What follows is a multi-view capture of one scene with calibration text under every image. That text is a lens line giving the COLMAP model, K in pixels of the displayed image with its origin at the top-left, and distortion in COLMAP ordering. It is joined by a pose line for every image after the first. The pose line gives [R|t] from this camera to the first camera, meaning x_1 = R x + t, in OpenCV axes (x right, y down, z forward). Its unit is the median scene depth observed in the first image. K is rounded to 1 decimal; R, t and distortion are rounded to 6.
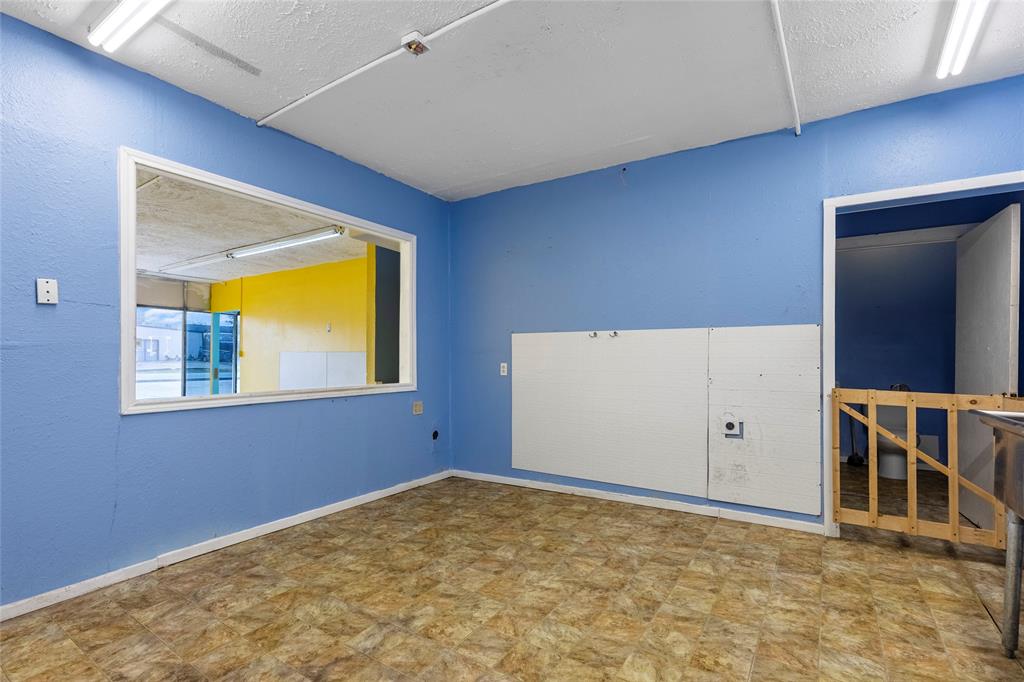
lens RADIAL K [[468.9, 0, 503.1], [0, 468.9, 368.0], [0, 0, 1]] dist [0.007803, -0.000573]
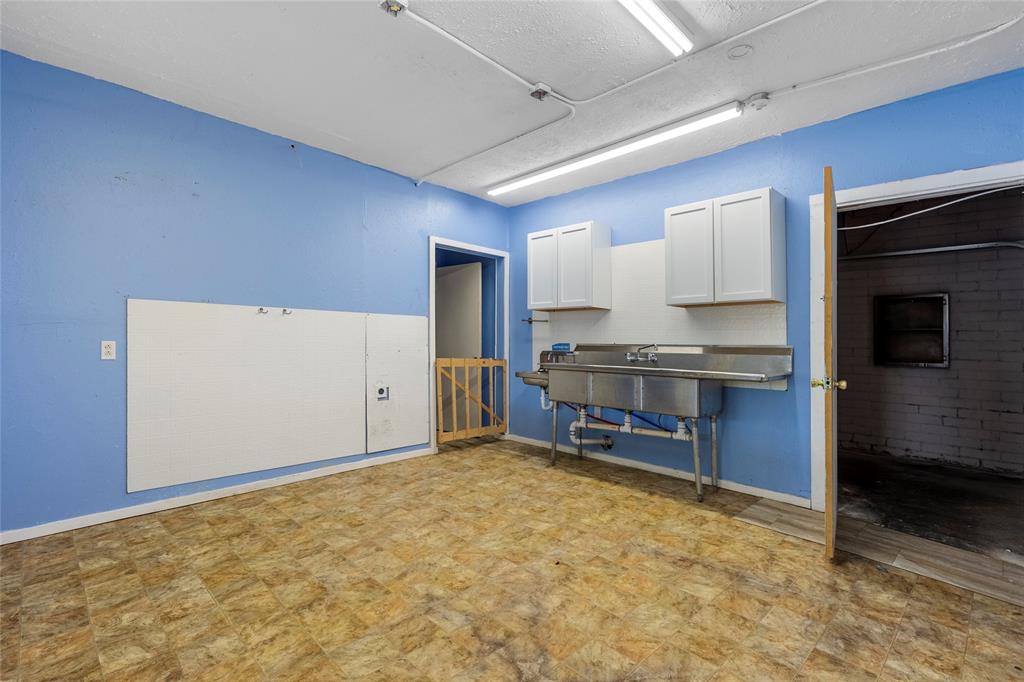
lens RADIAL K [[482.2, 0, 515.9], [0, 482.2, 343.2], [0, 0, 1]] dist [0.014389, -0.000294]
pose [[0.196144, -0.000365, 0.980575, -0.812616], [0.007530, 0.999971, -0.001133, -0.002965], [-0.980546, 0.007606, 0.196141, 0.423011]]
